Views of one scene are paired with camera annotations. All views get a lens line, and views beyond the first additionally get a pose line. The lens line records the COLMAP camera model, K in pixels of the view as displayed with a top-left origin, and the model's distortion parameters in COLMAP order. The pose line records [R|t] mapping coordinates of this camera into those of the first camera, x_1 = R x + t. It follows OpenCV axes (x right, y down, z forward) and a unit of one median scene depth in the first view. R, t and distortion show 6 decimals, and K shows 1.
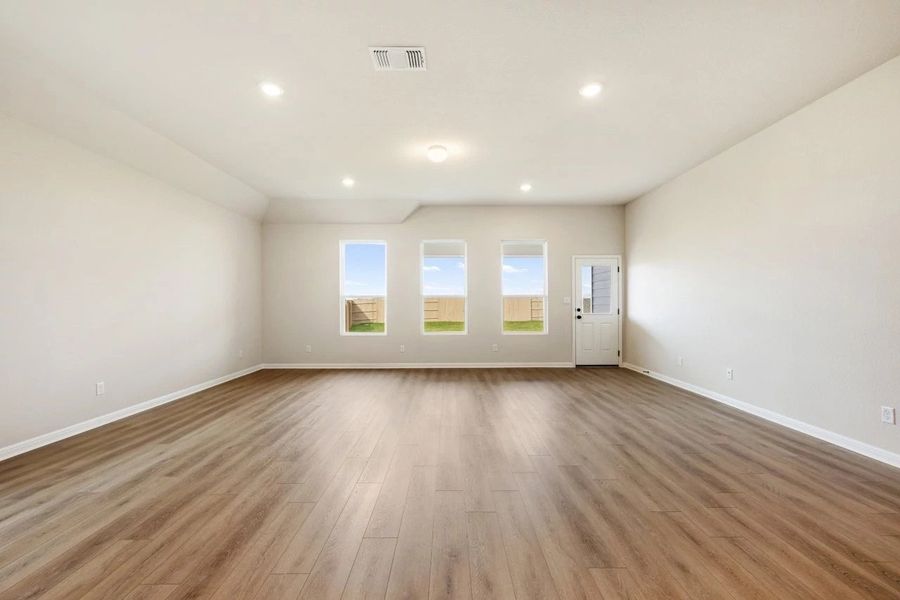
lens RADIAL K [[359.5, 0, 446.2], [0, 359.5, 301.9], [0, 0, 1]] dist [-0.000242, 0.000544]
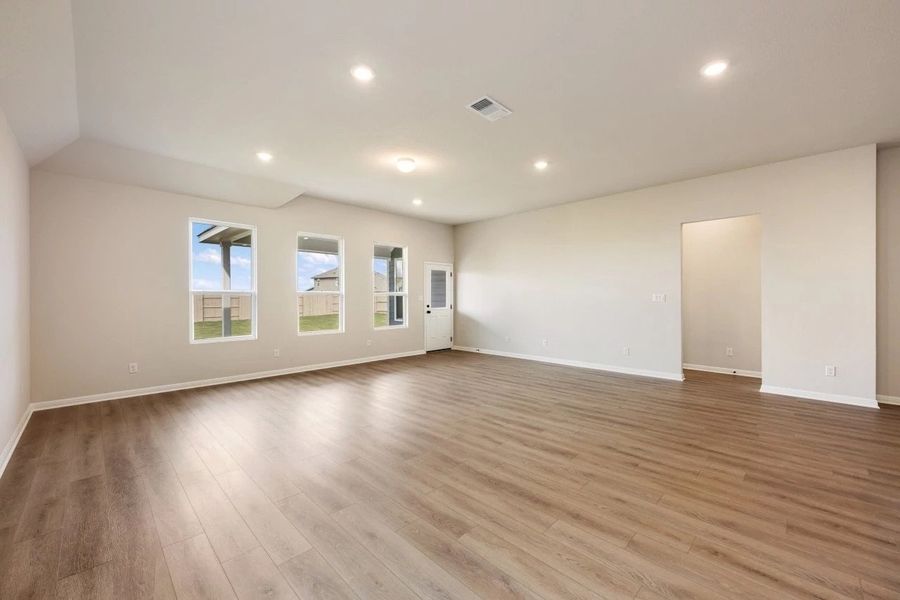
lens RADIAL K [[359.5, 0, 450.6], [0, 359.5, 303.5], [0, 0, 1]] dist [-0.000242, 0.000544]
pose [[0.702043, -0.008056, 0.712089, -0.462000], [-0.002812, 0.999897, 0.014084, -0.004500], [-0.712129, -0.011890, 0.701948, 0.087990]]
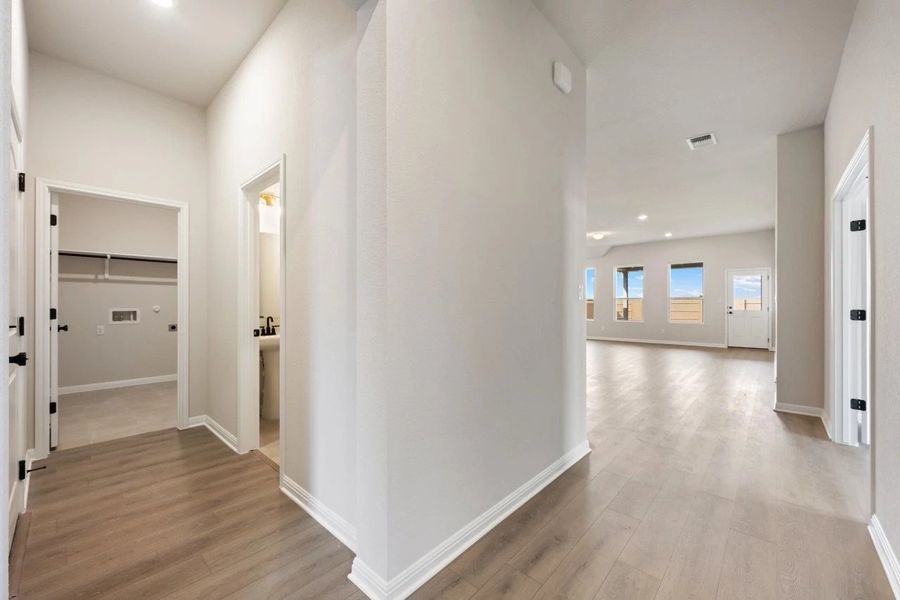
lens RADIAL K [[359.5, 0, 449.9], [0, 359.5, 305.5], [0, 0, 1]] dist [-0.000242, 0.000544]
pose [[0.743689, -0.000936, -0.668525, 0.507550], [0.004330, 0.999985, 0.003417, 0.004558], [0.668512, -0.005436, 0.743682, -0.822246]]
